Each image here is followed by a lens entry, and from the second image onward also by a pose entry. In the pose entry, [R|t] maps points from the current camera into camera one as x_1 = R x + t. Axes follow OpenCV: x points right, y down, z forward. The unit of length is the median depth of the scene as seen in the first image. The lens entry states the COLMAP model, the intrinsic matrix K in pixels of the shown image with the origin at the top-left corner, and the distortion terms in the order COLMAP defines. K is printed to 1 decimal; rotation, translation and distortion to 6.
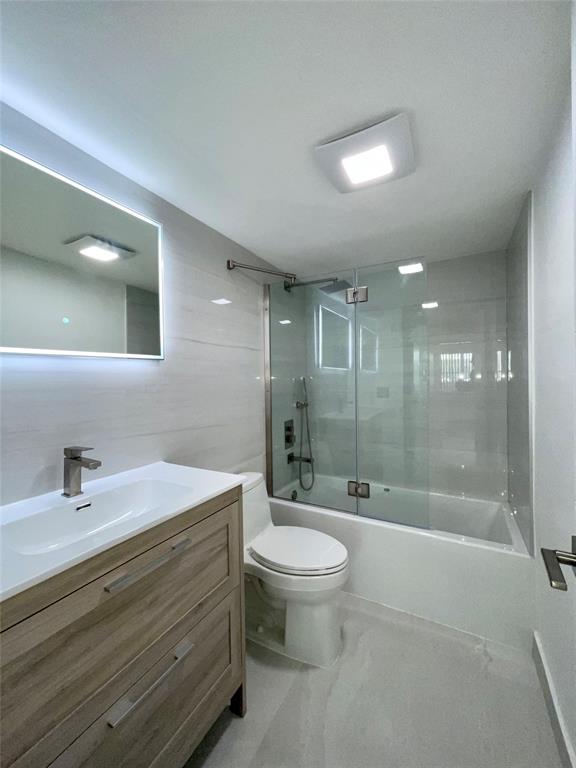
lens RADIAL K [[313.3, 0, 290.9], [0, 313.3, 379.6], [0, 0, 1]] dist [-0.001851, 0.000411]
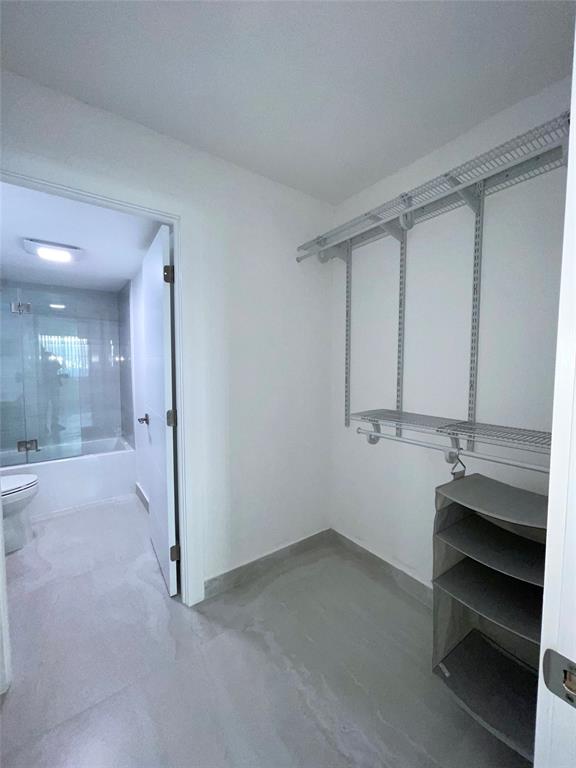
lens RADIAL K [[313.3, 0, 289.1], [0, 313.3, 381.0], [0, 0, 1]] dist [-0.001851, 0.000411]
pose [[0.420758, -0.052227, 0.905668, -0.544908], [-0.001420, 0.998302, 0.058228, -0.019137], [-0.907172, -0.025786, 0.419969, -0.649018]]
